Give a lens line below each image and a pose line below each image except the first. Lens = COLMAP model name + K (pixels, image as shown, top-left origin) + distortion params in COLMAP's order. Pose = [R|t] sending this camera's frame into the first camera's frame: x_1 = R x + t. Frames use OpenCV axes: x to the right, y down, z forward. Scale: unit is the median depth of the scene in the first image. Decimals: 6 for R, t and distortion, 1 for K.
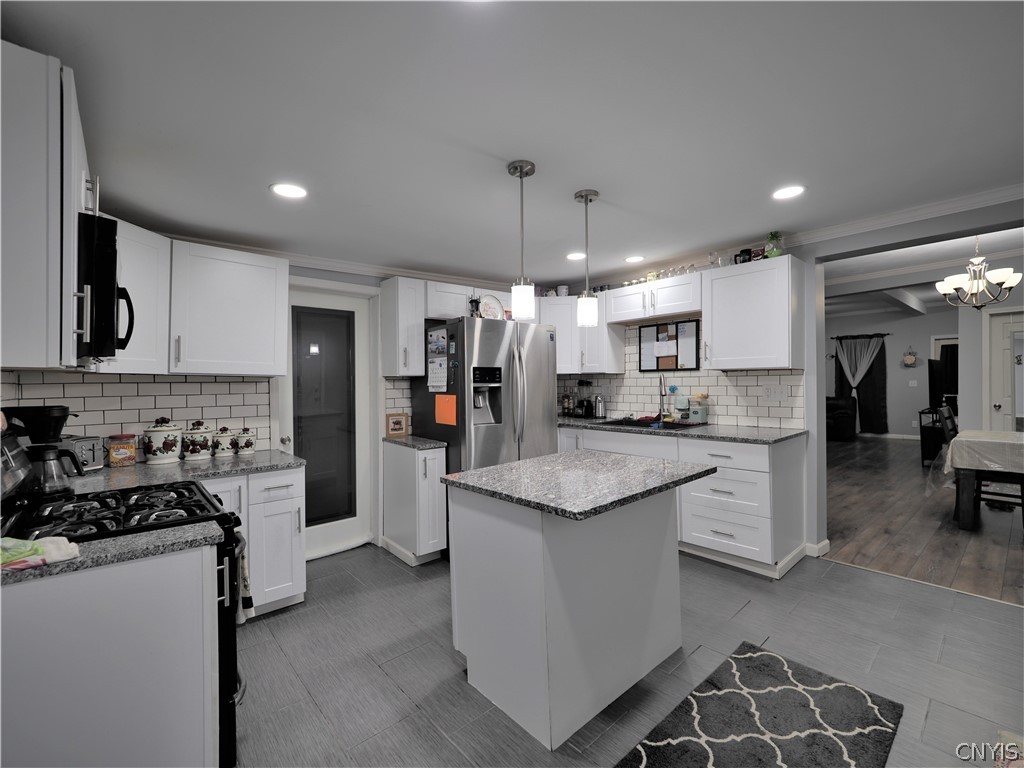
lens RADIAL K [[450.2, 0, 515.0], [0, 450.2, 378.7], [0, 0, 1]] dist [-0.000712, -0.000963]
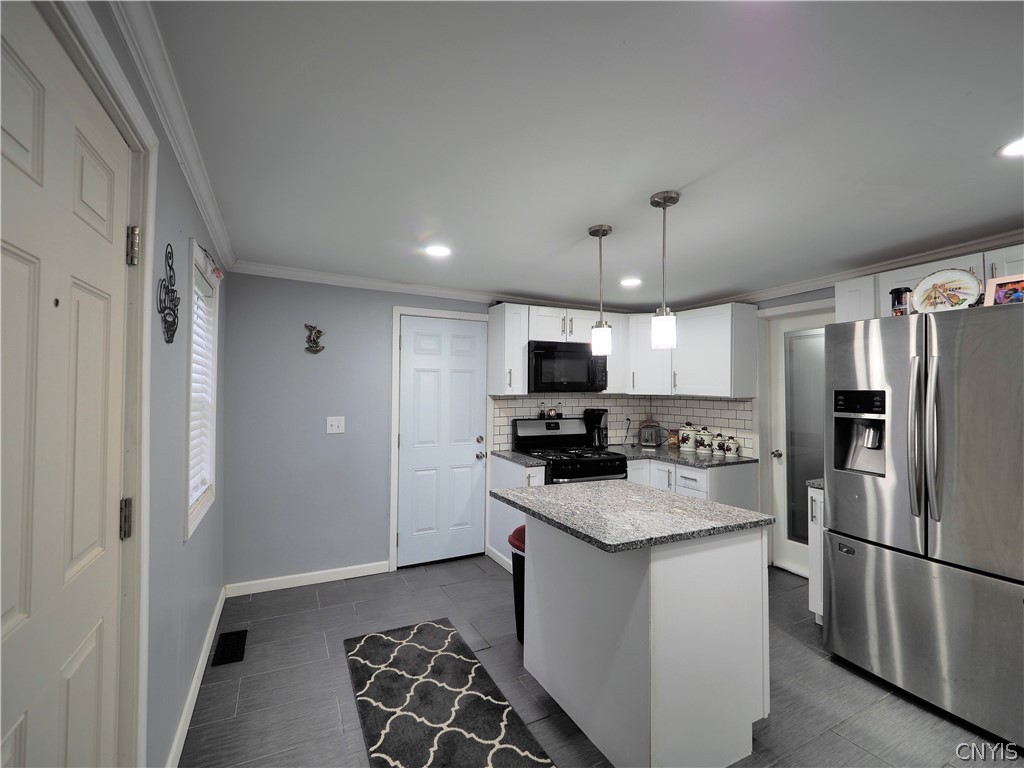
lens RADIAL K [[450.2, 0, 515.0], [0, 450.2, 378.7], [0, 0, 1]] dist [-0.000712, -0.000963]
pose [[-0.269957, -0.017704, -0.962709, 0.894317], [-0.002700, 0.999841, -0.017630, -0.035547], [0.962868, -0.002160, -0.269962, 0.818009]]
